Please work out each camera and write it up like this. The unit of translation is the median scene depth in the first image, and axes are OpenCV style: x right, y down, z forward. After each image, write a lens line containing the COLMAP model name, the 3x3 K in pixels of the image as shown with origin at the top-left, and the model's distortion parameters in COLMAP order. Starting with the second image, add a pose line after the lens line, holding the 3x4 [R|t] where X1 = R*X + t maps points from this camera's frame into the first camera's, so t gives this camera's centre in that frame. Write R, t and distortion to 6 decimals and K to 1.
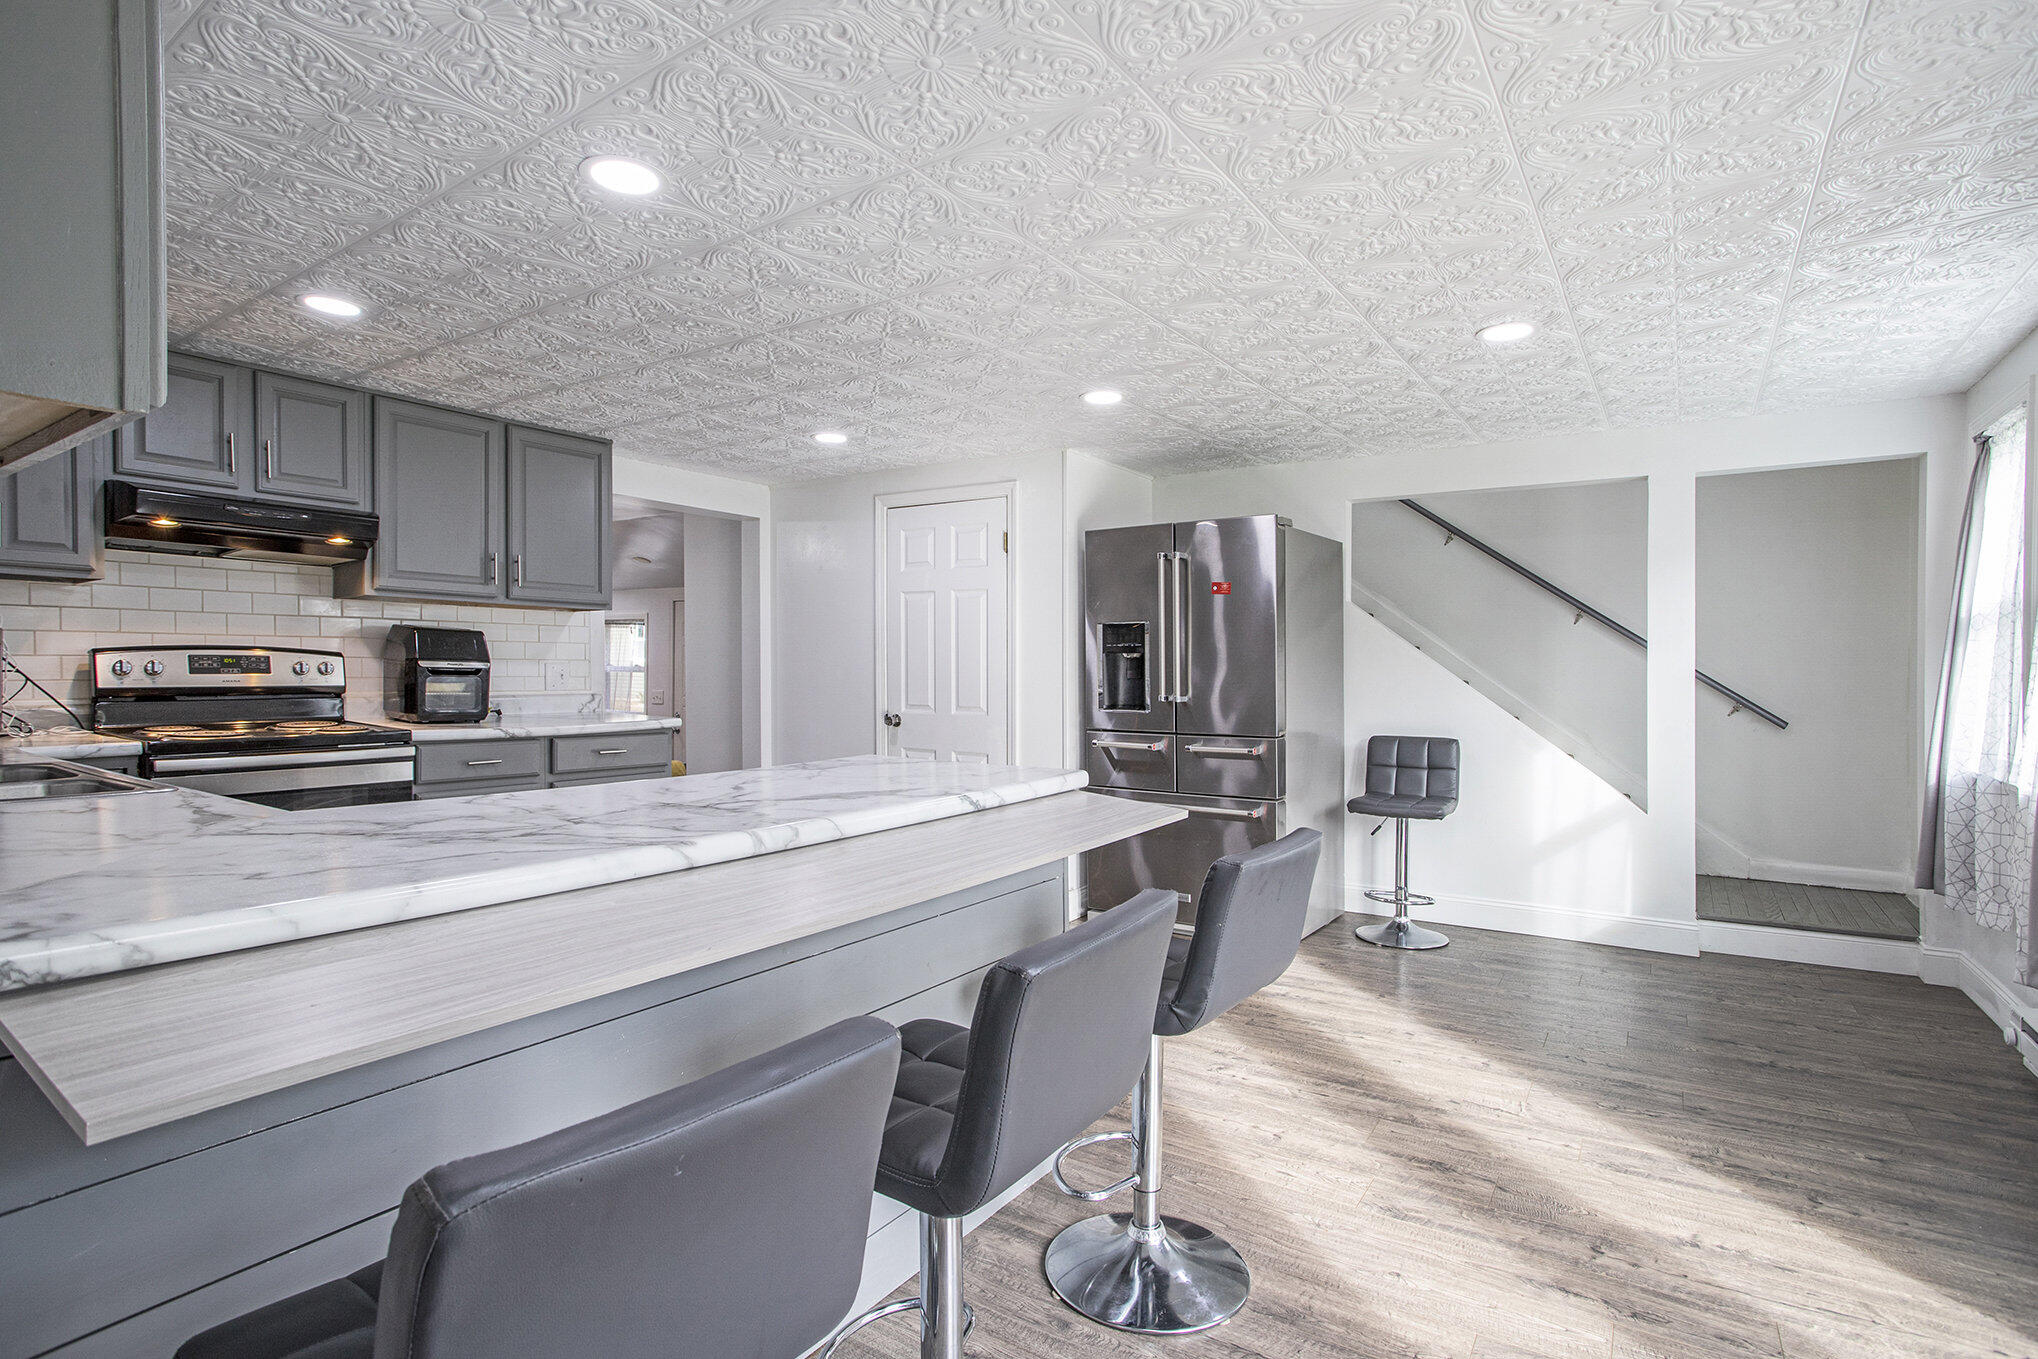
lens RADIAL K [[1009.9, 0, 1019.0], [0, 1009.9, 679.5], [0, 0, 1]] dist [-0.066657, 0.031113]
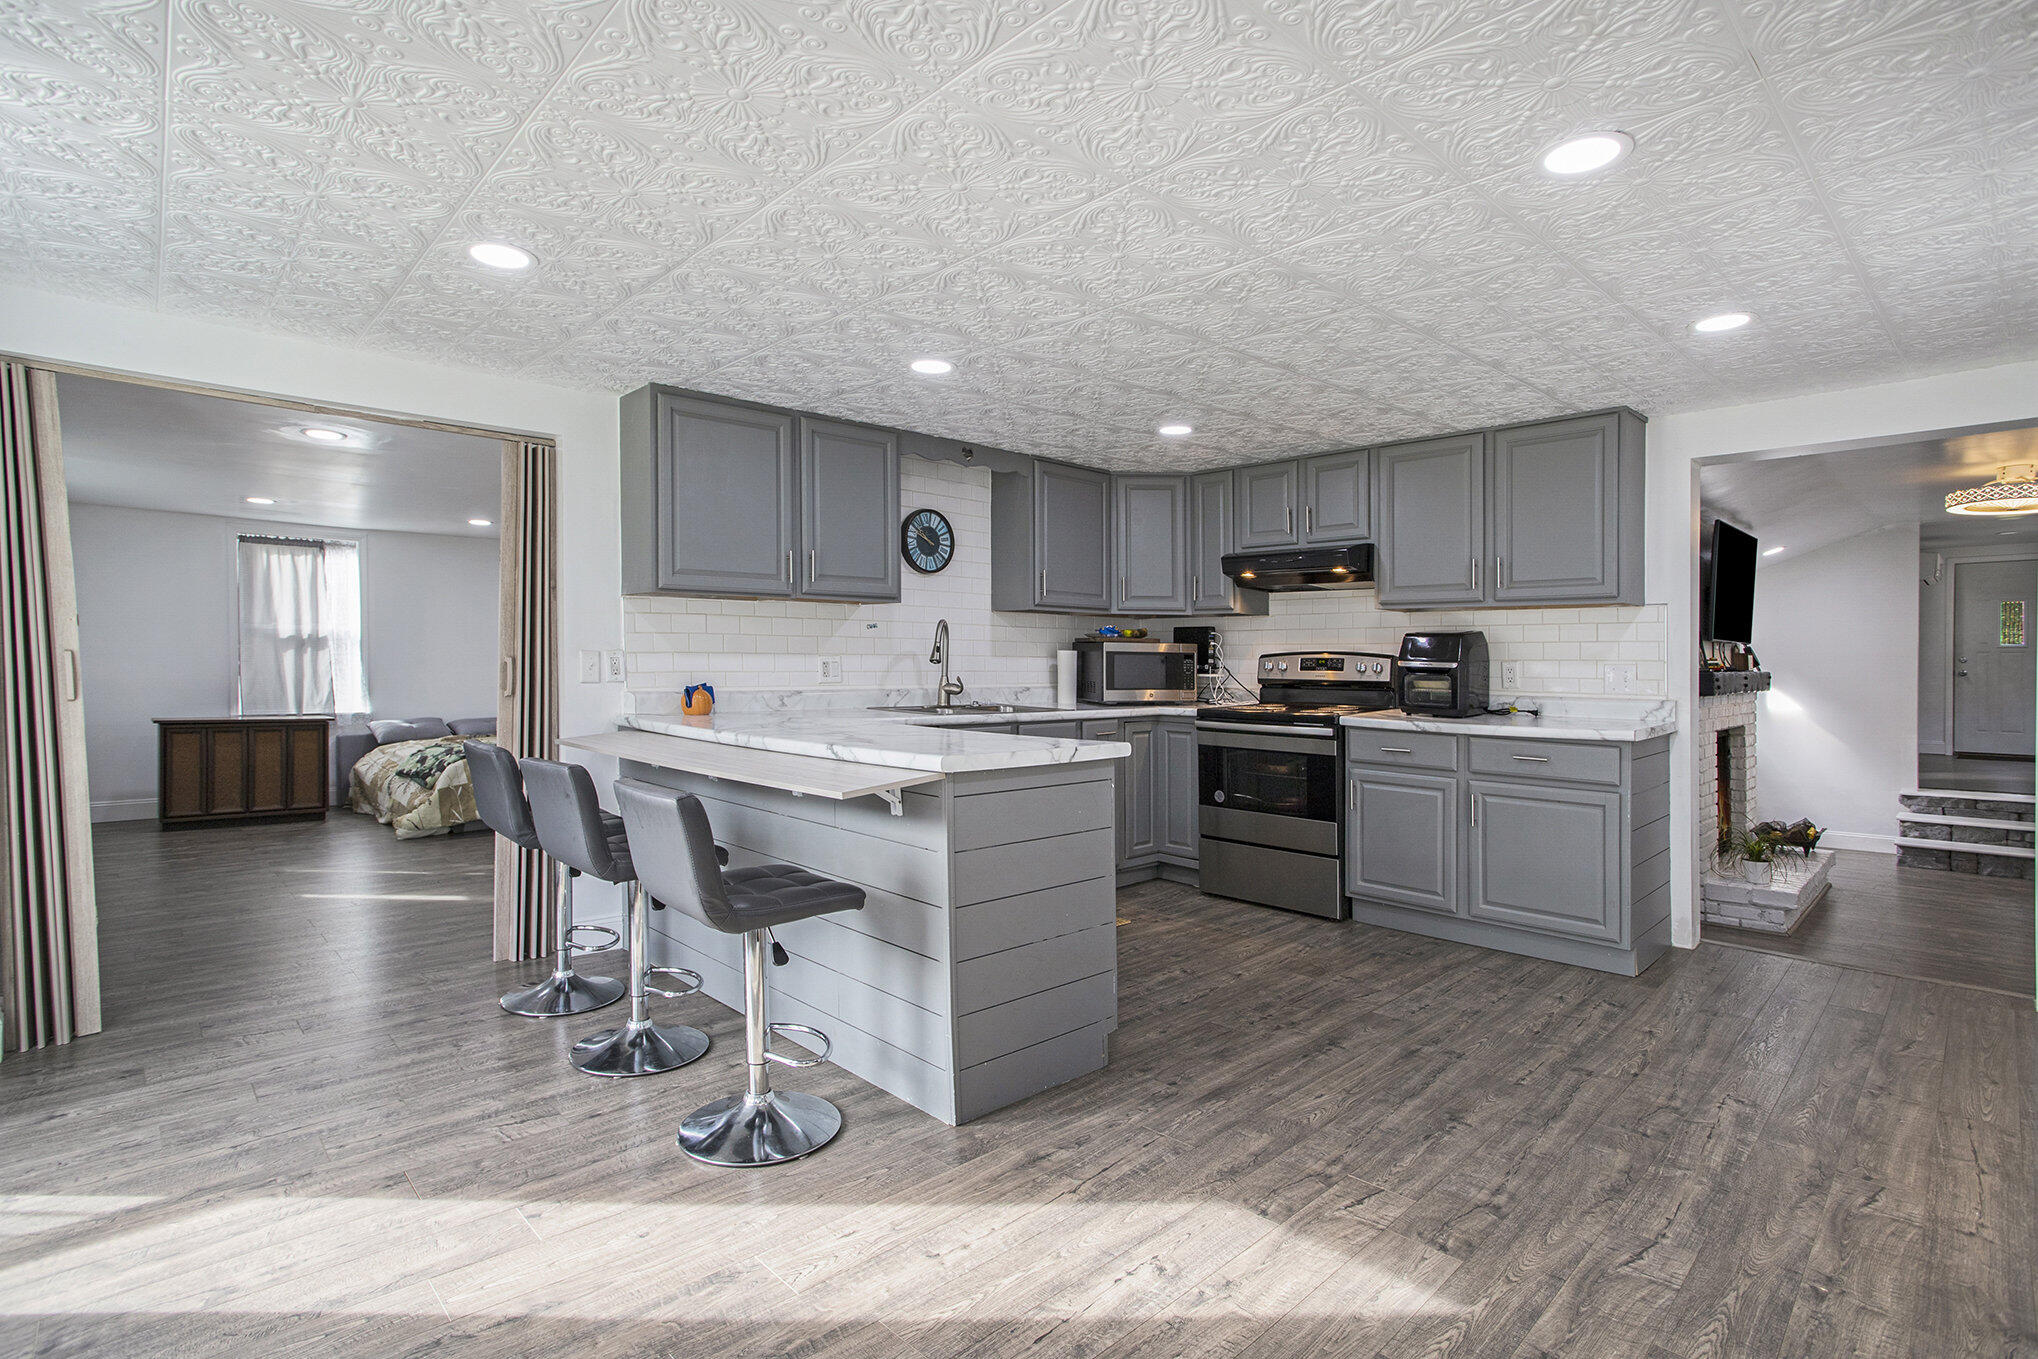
lens RADIAL K [[1009.9, 0, 1019.0], [0, 1009.9, 679.5], [0, 0, 1]] dist [-0.066657, 0.031113]
pose [[-0.218893, 0.007409, -0.975721, 0.708730], [-0.020720, 0.999710, 0.012240, -0.002006], [0.975529, 0.022896, -0.218676, 0.868079]]
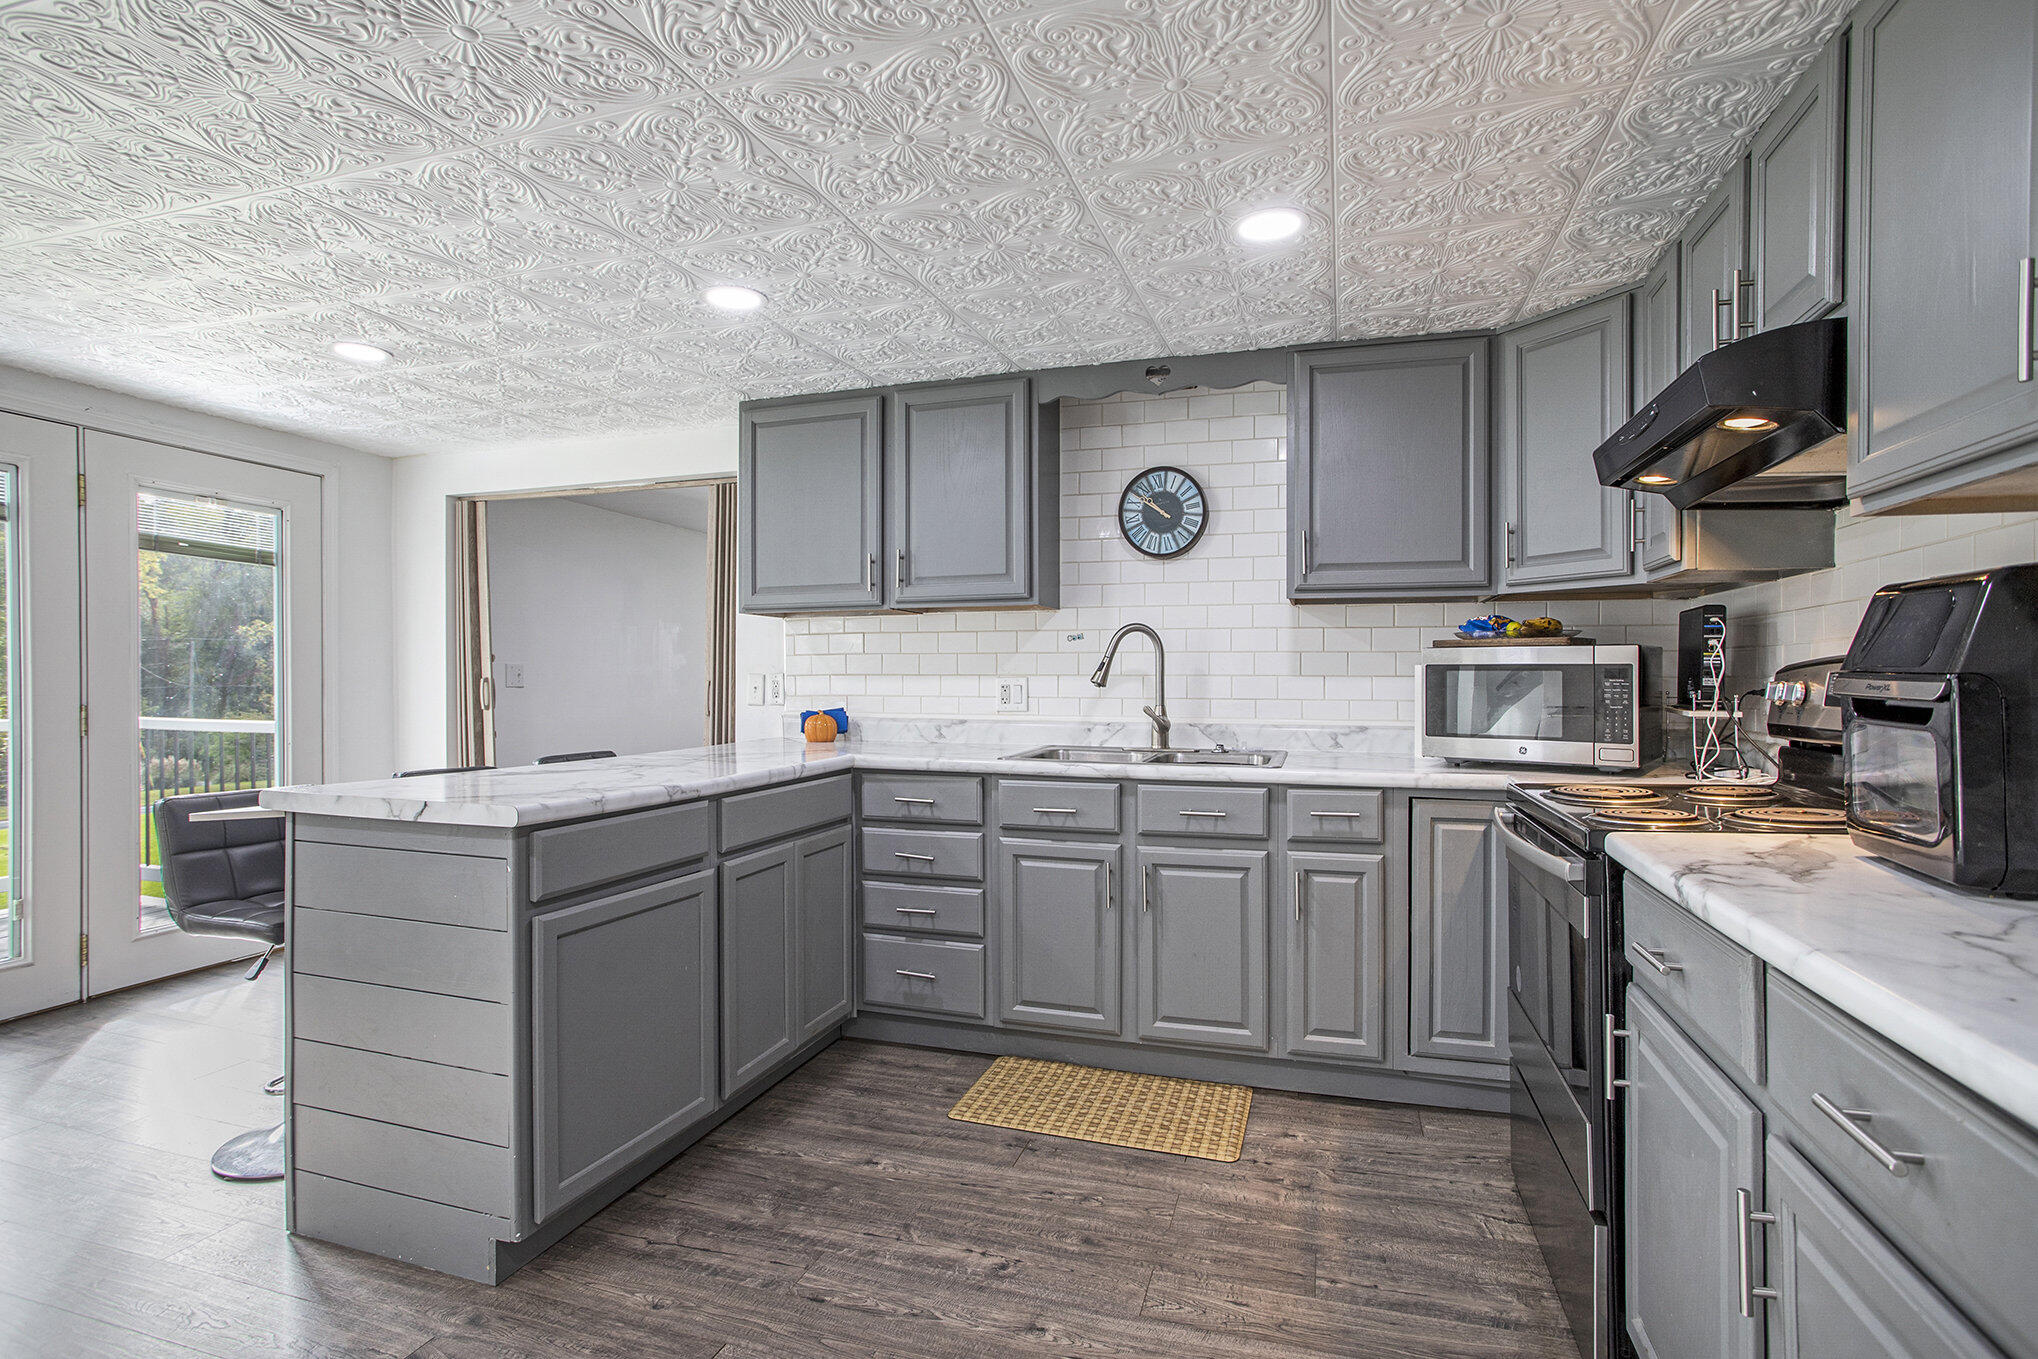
lens RADIAL K [[1014.9, 0, 1015.5], [0, 1014.9, 692.9], [0, 0, 1]] dist [-0.066497, 0.000253]
pose [[-0.961831, -0.009858, -0.273467, -0.228712], [-0.015065, 0.999743, 0.016948, -0.013163], [0.273230, 0.020421, -0.961732, 1.346939]]
